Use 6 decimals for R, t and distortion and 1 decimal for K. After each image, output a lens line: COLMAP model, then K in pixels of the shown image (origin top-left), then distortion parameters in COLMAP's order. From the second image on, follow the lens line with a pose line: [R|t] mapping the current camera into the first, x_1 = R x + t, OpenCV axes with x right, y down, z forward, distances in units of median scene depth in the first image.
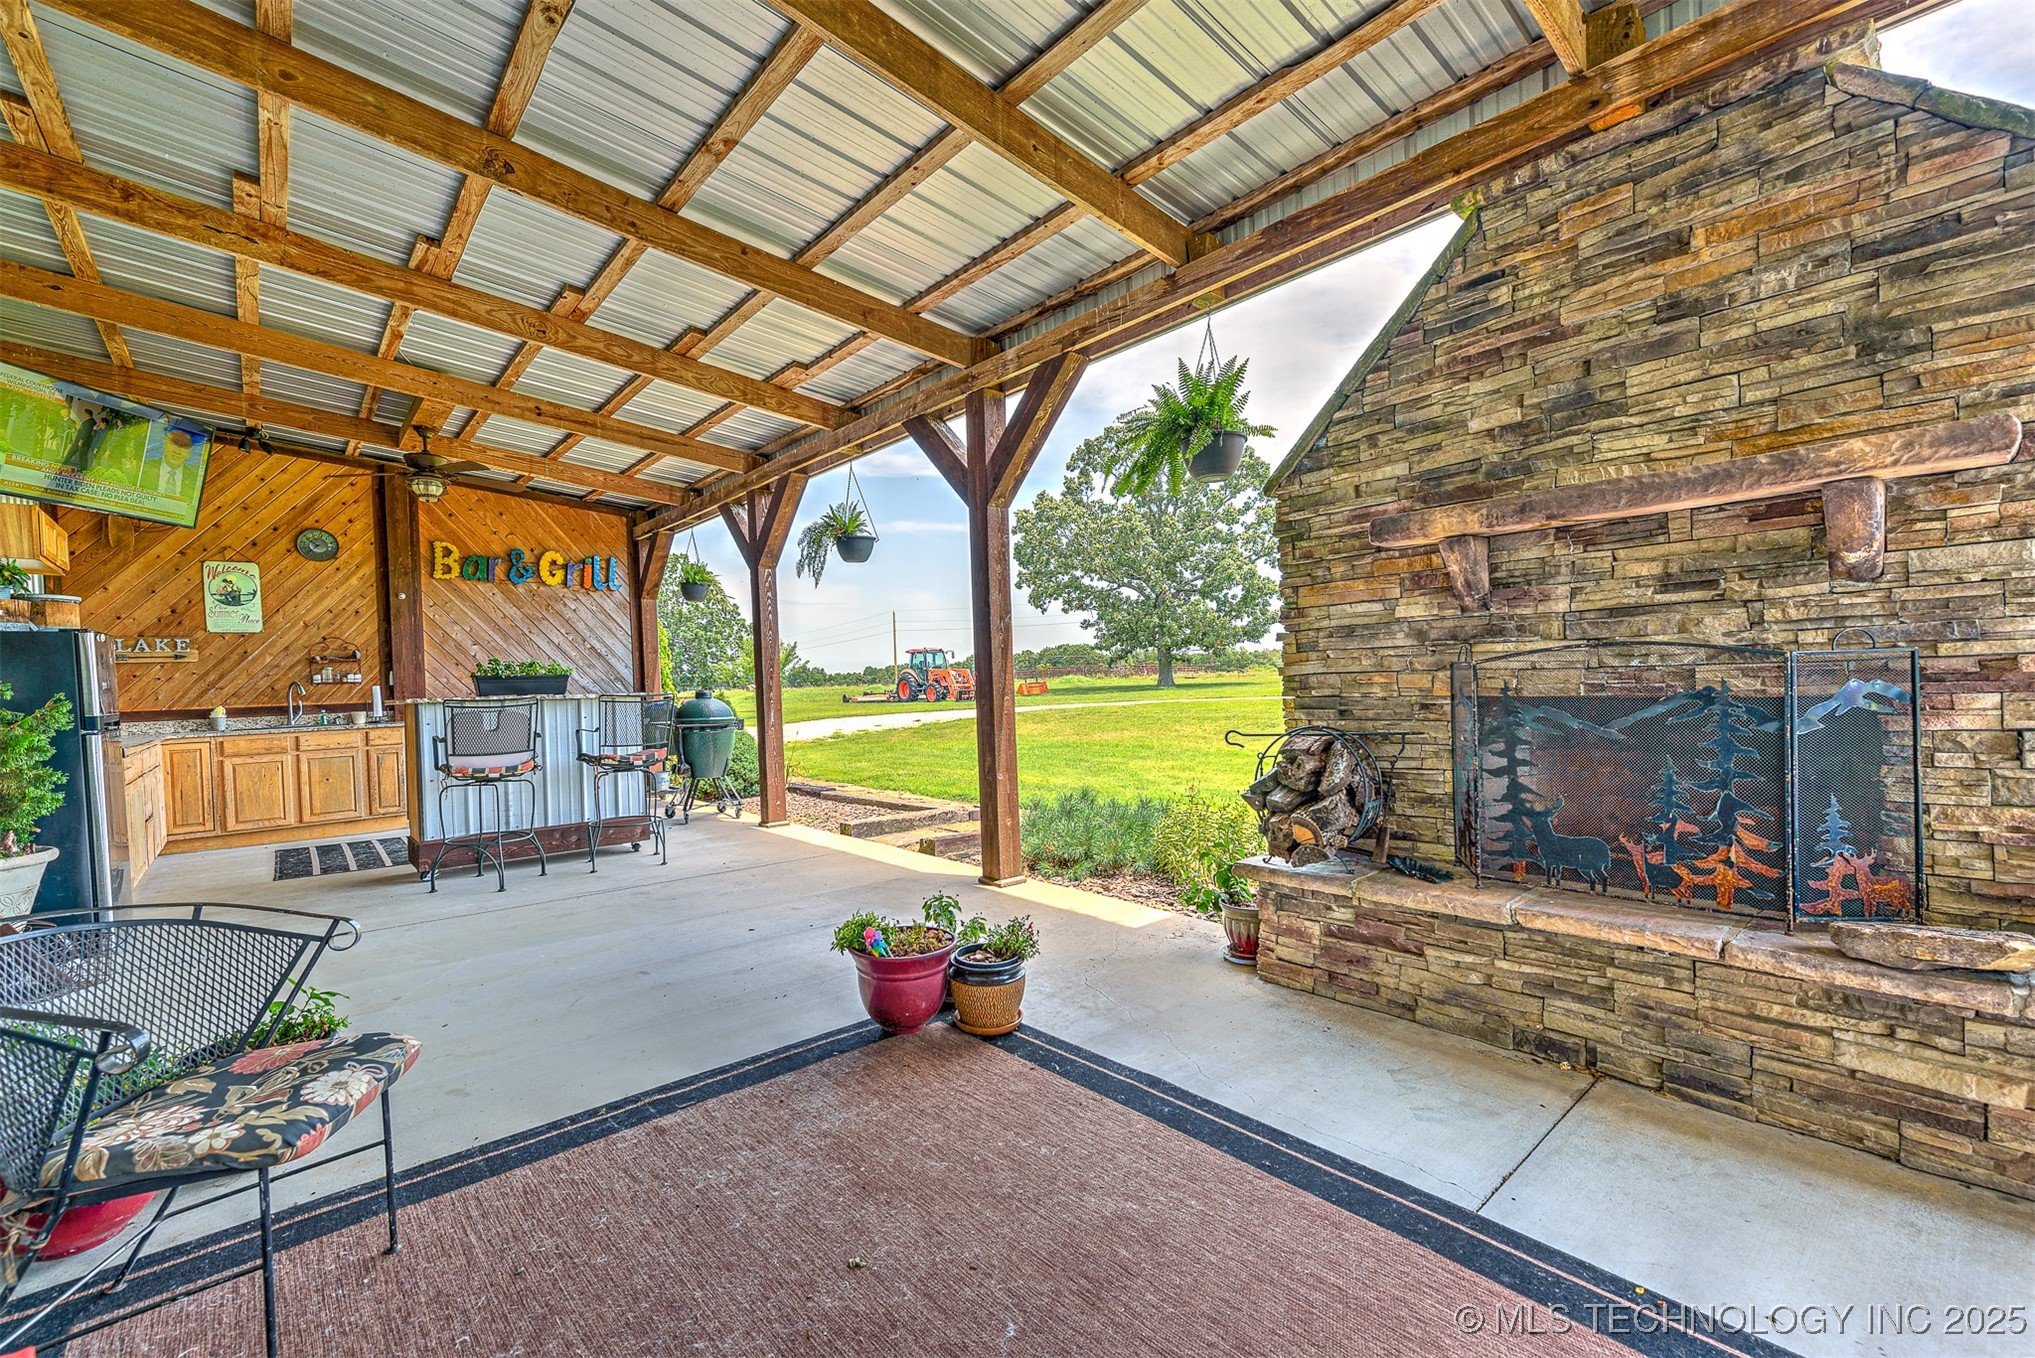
lens RADIAL K [[821.7, 0, 999.8], [0, 821.7, 694.4], [0, 0, 1]] dist [0.015704, -0.006217]
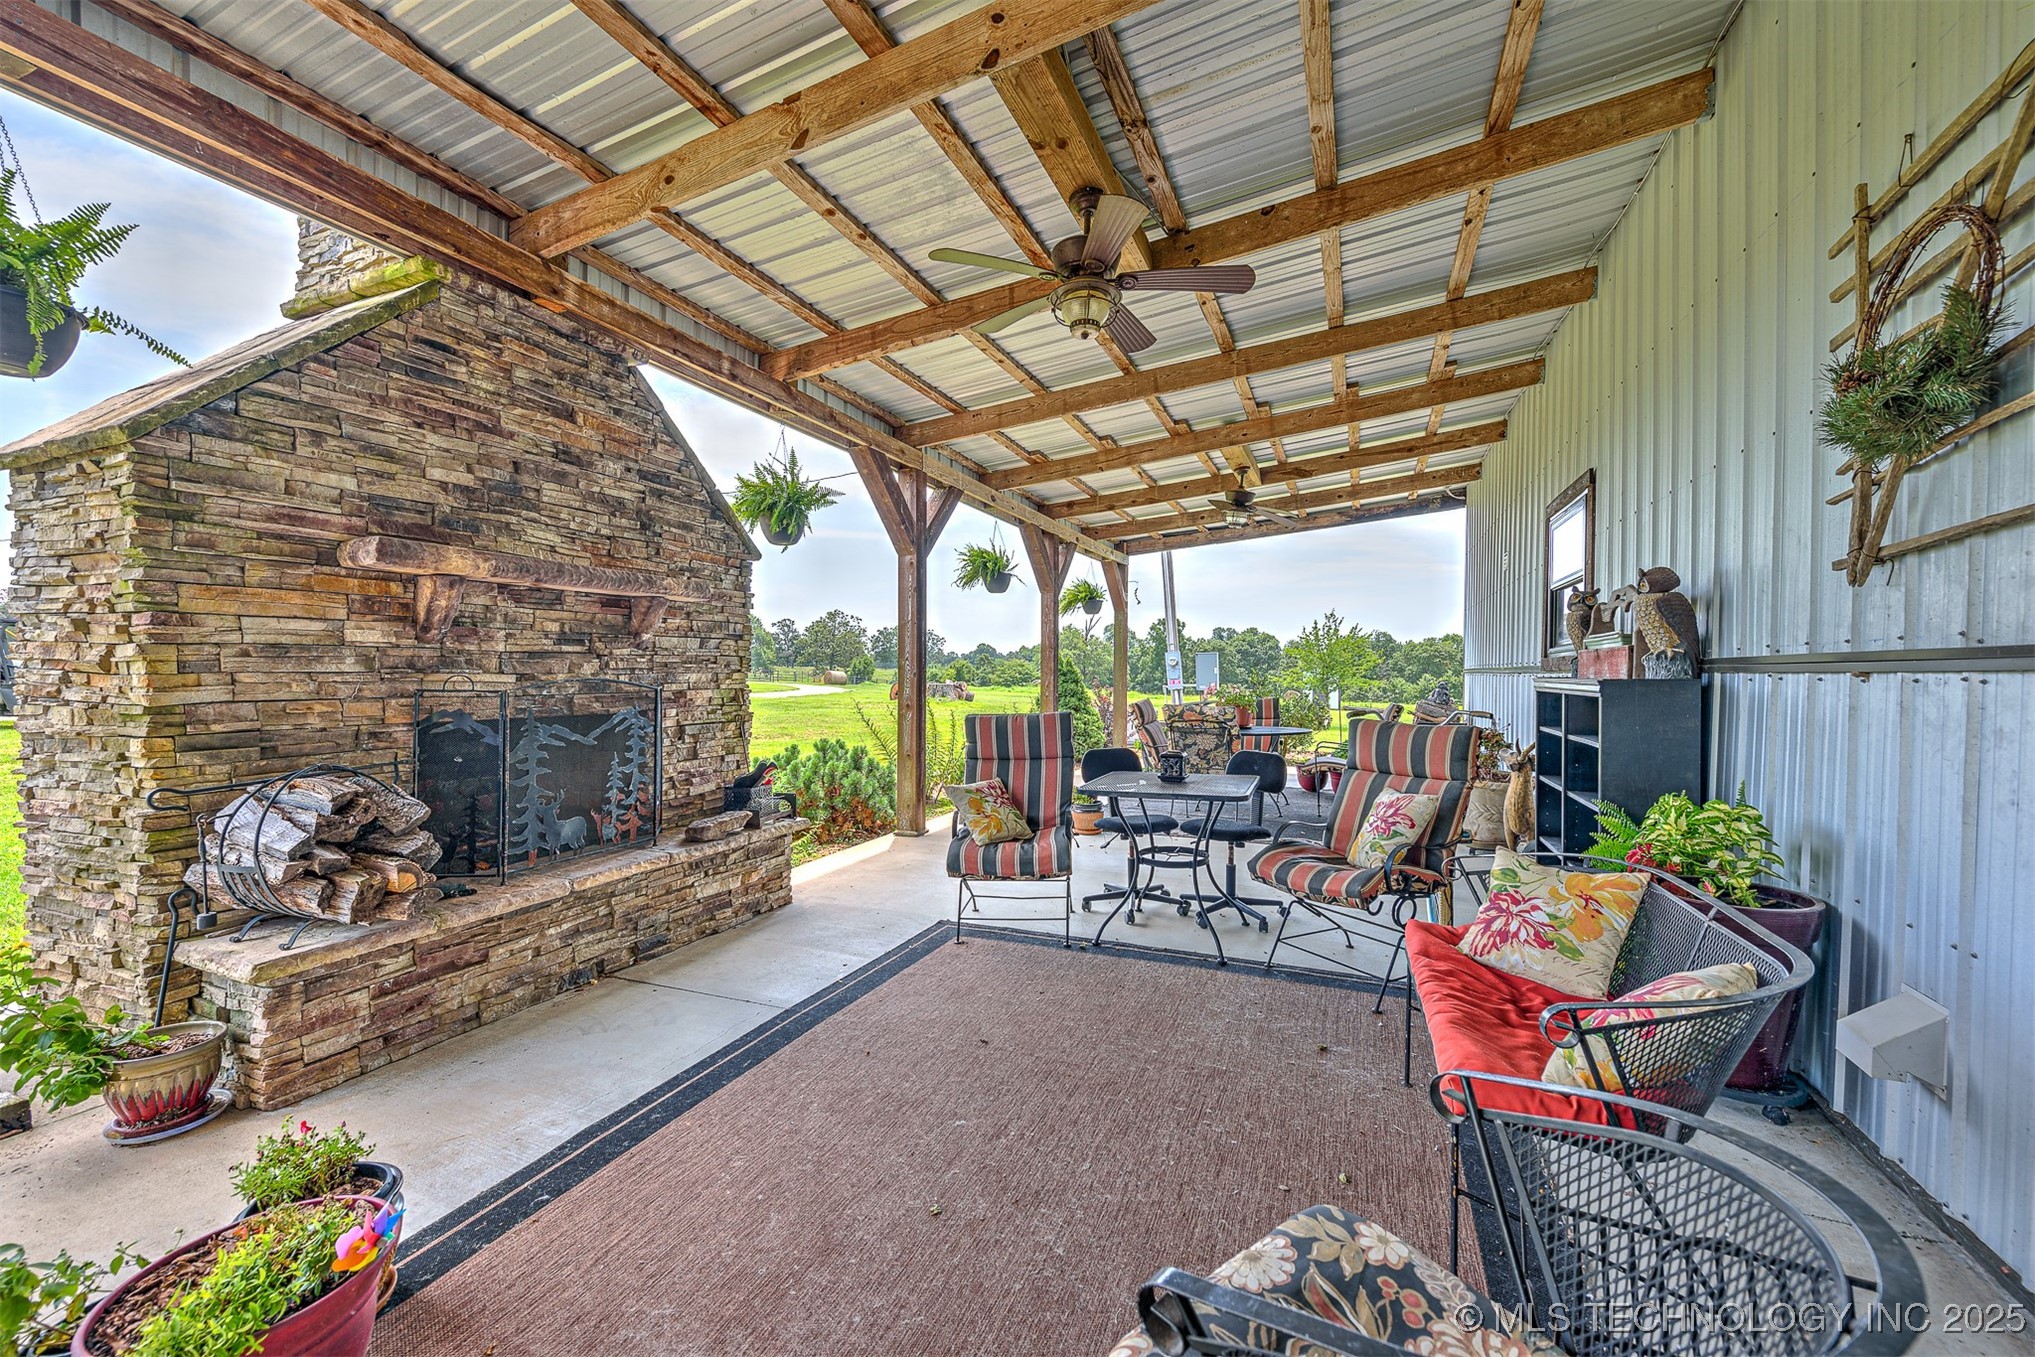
lens RADIAL K [[821.7, 0, 1001.1], [0, 821.7, 675.1], [0, 0, 1]] dist [0.015704, -0.006217]
pose [[-0.421979, 0.024676, 0.906270, -0.768342], [0.026851, 0.999531, -0.014713, -0.024792], [-0.906208, 0.018126, -0.422444, 0.836105]]
